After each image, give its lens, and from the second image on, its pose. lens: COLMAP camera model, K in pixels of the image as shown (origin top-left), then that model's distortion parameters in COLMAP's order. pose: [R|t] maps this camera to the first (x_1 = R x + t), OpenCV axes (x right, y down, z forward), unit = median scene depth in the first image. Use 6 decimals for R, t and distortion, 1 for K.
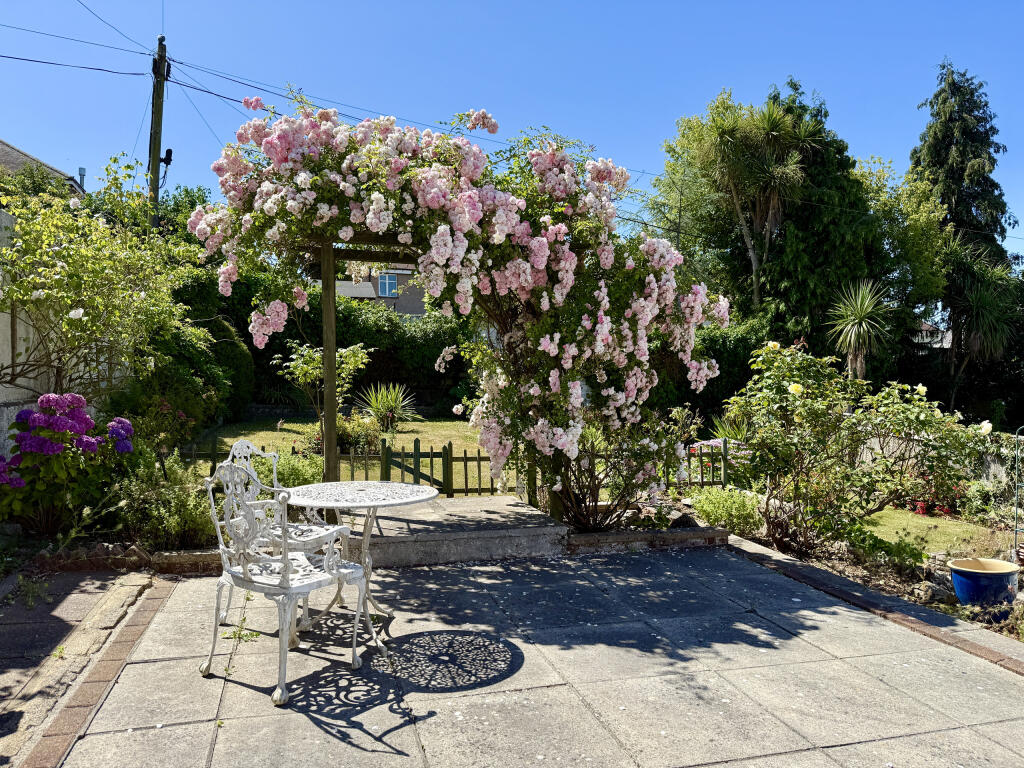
lens RADIAL K [[706.8, 0, 512.0], [0, 706.8, 384.0], [0, 0, 1]] dist [0.115243, -0.101121]
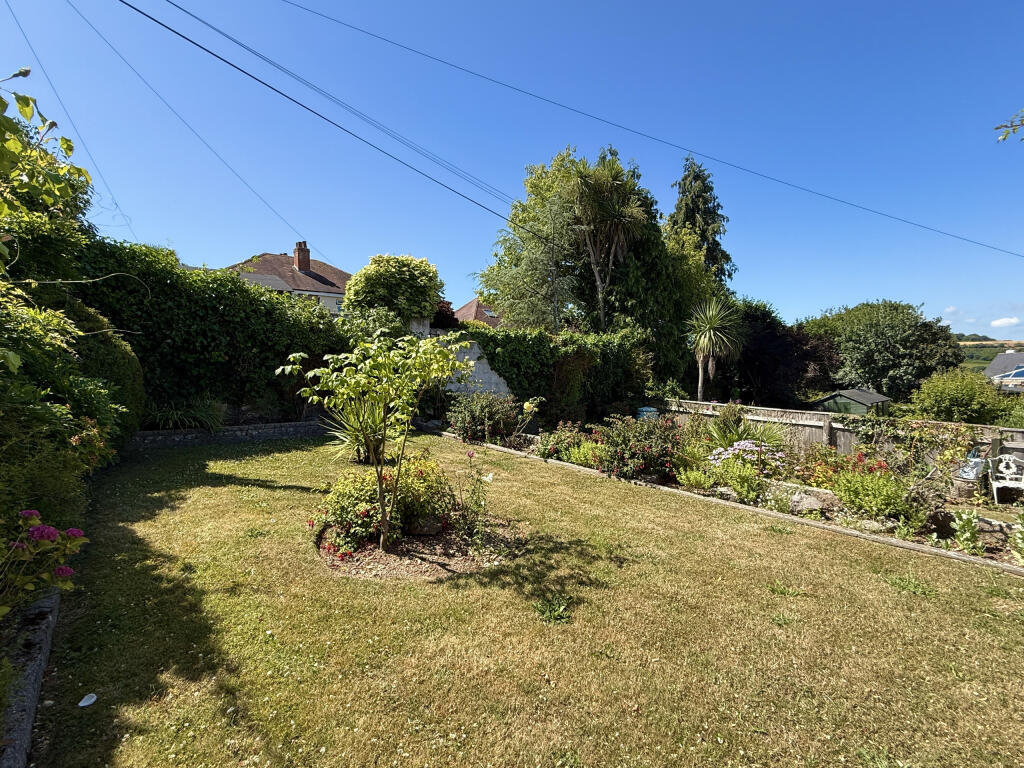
lens RADIAL K [[483.1, 0, 512.0], [0, 483.1, 384.0], [0, 0, 1]] dist [0.019712, -0.000110]
pose [[0.922584, -0.027390, 0.384823, -0.556276], [0.024791, 0.999624, 0.011713, -0.037032], [-0.384999, -0.001266, 0.922916, 1.141542]]
